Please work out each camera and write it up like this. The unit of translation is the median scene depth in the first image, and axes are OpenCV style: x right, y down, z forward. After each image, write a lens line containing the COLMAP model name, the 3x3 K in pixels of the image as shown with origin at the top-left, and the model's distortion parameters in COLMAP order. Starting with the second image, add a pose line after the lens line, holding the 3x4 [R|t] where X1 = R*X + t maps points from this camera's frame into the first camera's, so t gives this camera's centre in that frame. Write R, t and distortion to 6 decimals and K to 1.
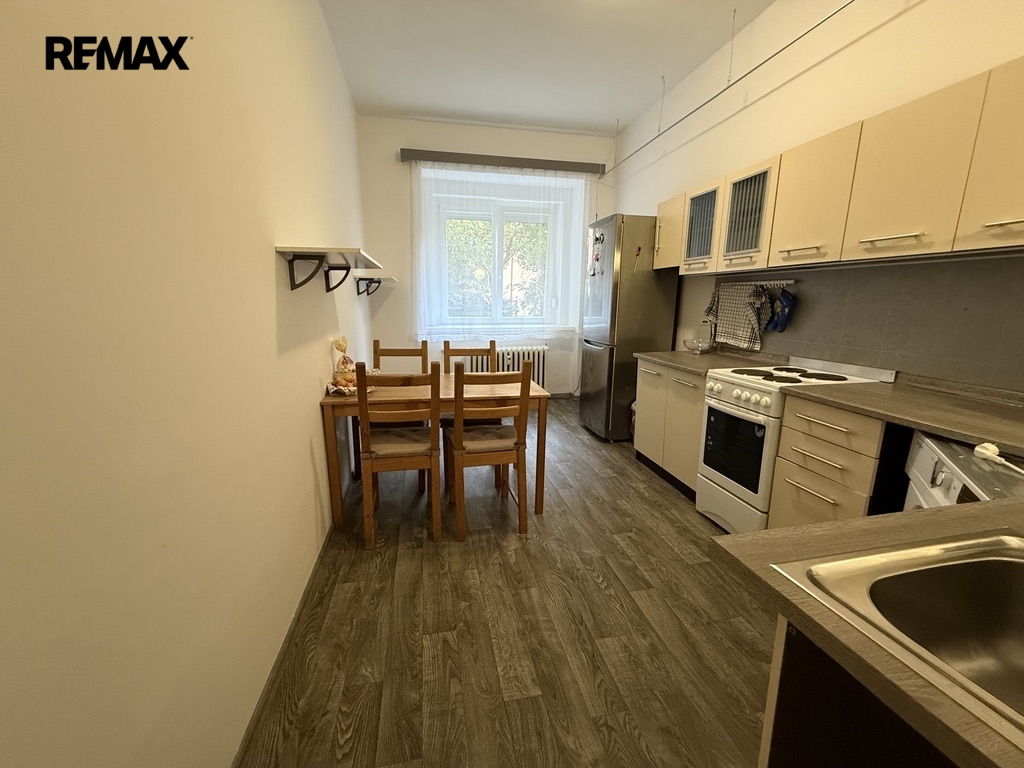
lens RADIAL K [[407.4, 0, 508.6], [0, 407.4, 377.8], [0, 0, 1]] dist [0.015367, -0.000127]
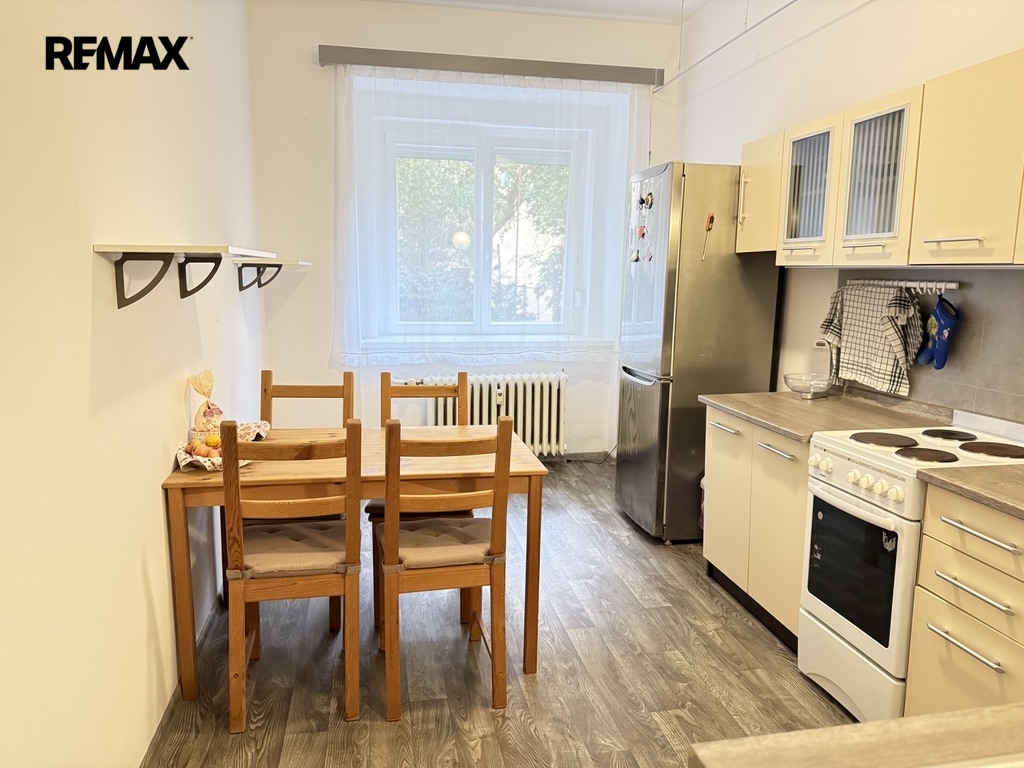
lens RADIAL K [[716.1, 0, 511.4], [0, 716.1, 377.6], [0, 0, 1]] dist [0.118852, -0.166848]
pose [[0.999891, 0.009304, -0.011449, 0.057091], [-0.009822, 0.998892, -0.046035, -0.044846], [0.011008, 0.046143, 0.998874, -0.069508]]
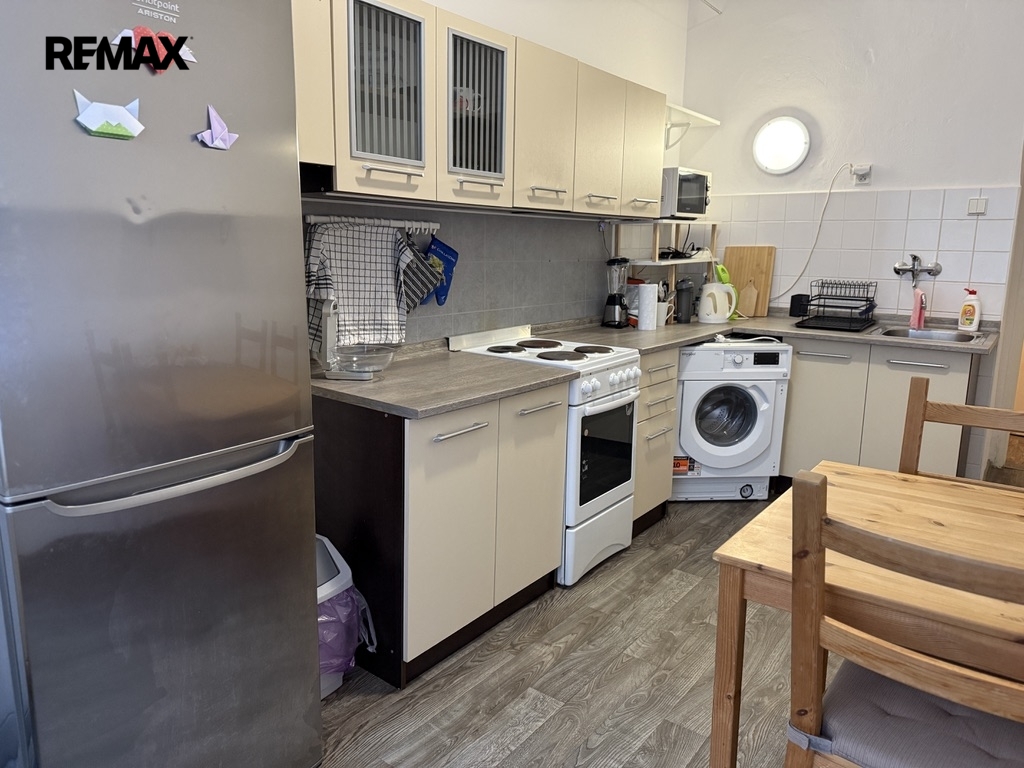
lens RADIAL K [[716.1, 0, 511.4], [0, 716.1, 377.6], [0, 0, 1]] dist [0.118852, -0.166848]
pose [[-0.656955, -0.148206, 0.739219, -0.264264], [0.131046, 0.943116, 0.305548, -0.344495], [-0.742453, 0.297603, -0.600163, 1.689519]]
